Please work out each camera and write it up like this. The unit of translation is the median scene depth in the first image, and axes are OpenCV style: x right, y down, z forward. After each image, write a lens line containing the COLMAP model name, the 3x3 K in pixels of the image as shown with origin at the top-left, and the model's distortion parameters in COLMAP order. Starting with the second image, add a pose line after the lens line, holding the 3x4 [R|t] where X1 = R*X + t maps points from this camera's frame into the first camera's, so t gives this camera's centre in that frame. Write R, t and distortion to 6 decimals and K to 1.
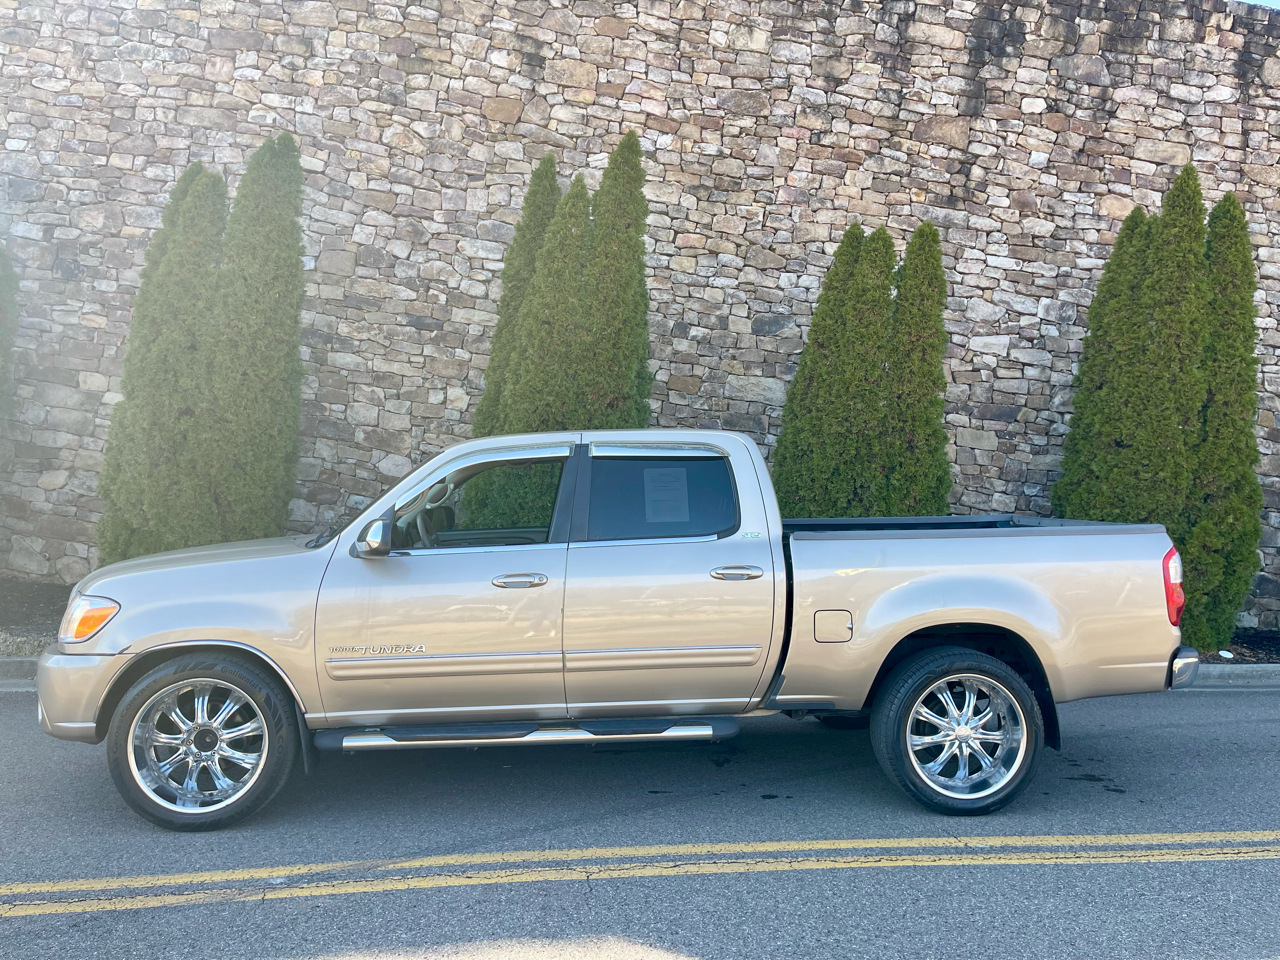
lens RADIAL K [[953.5, 0, 643.6], [0, 953.5, 492.9], [0, 0, 1]] dist [0.096469, -0.122744]
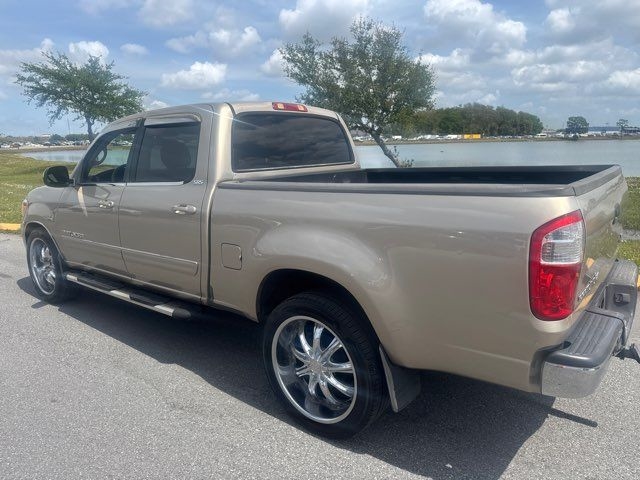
lens RADIAL K [[445.9, 0, 320.0], [0, 445.9, 240.0], [0, 0, 1]] dist [0.026735, -0.033382]
pose [[0.724140, 0.126519, -0.677948, 0.299262], [0.016760, 0.979510, 0.200698, 0.000085], [0.689449, -0.156696, 0.707182, 0.292467]]
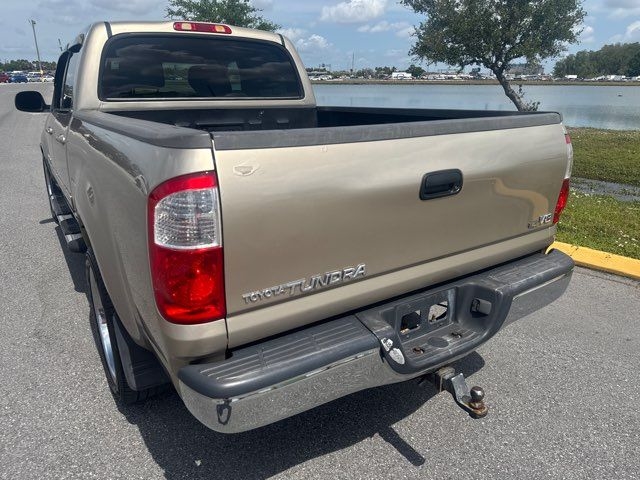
lens RADIAL K [[445.9, 0, 320.0], [0, 445.9, 240.0], [0, 0, 1]] dist [0.026735, -0.033382]
pose [[0.470729, 0.290664, -0.833024, 0.361078], [-0.009854, 0.945847, 0.324463, 0.004466], [0.882223, -0.144525, 0.448102, 0.444313]]
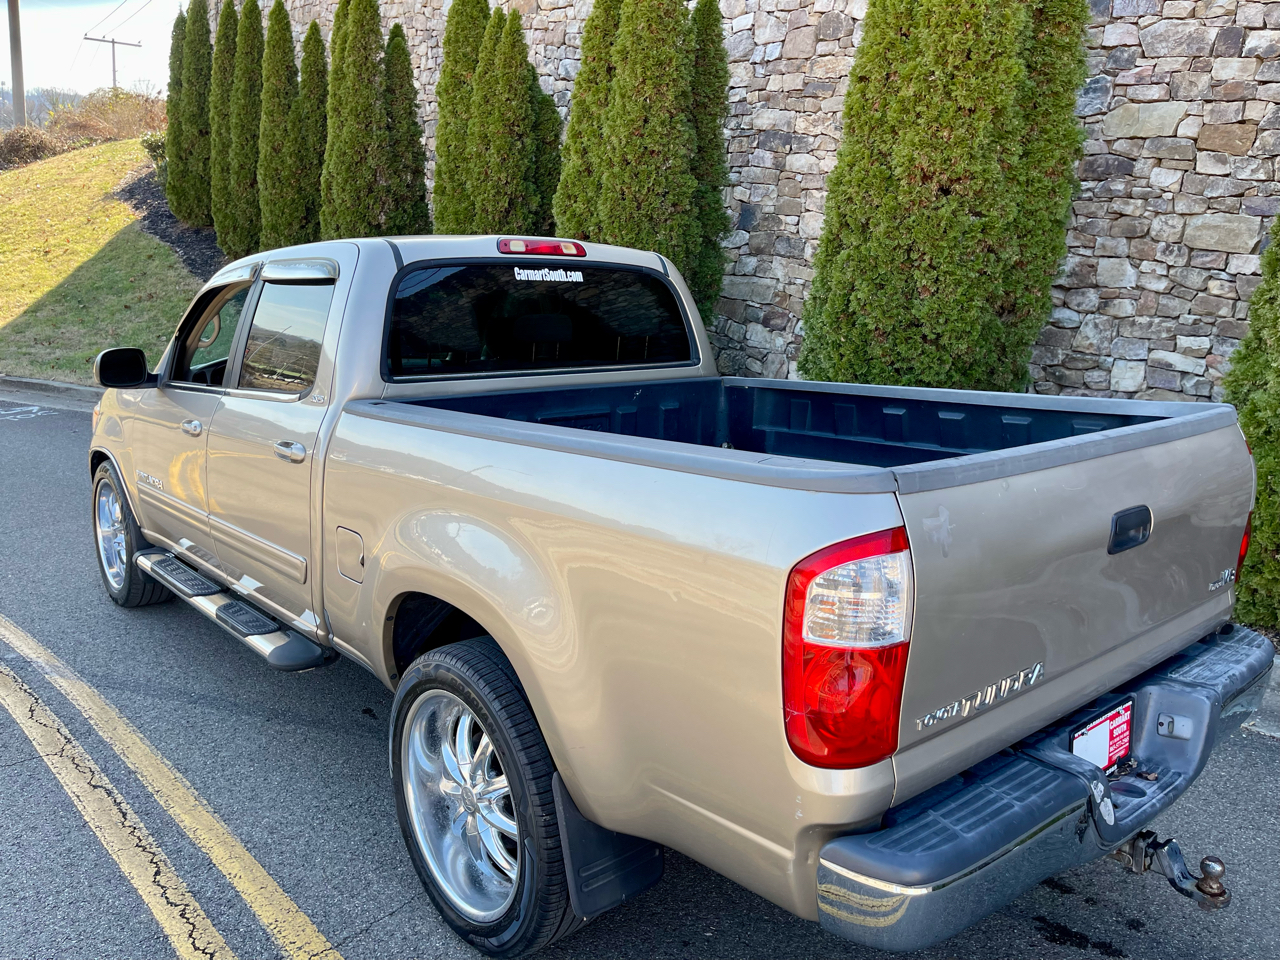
lens RADIAL K [[953.5, 0, 643.6], [0, 953.5, 492.9], [0, 0, 1]] dist [0.096469, -0.122744]
pose [[0.582985, 0.163274, -0.795908, 0.353373], [-0.011177, 0.981119, 0.193082, -0.010995], [0.812406, -0.103668, 0.573803, 0.351189]]
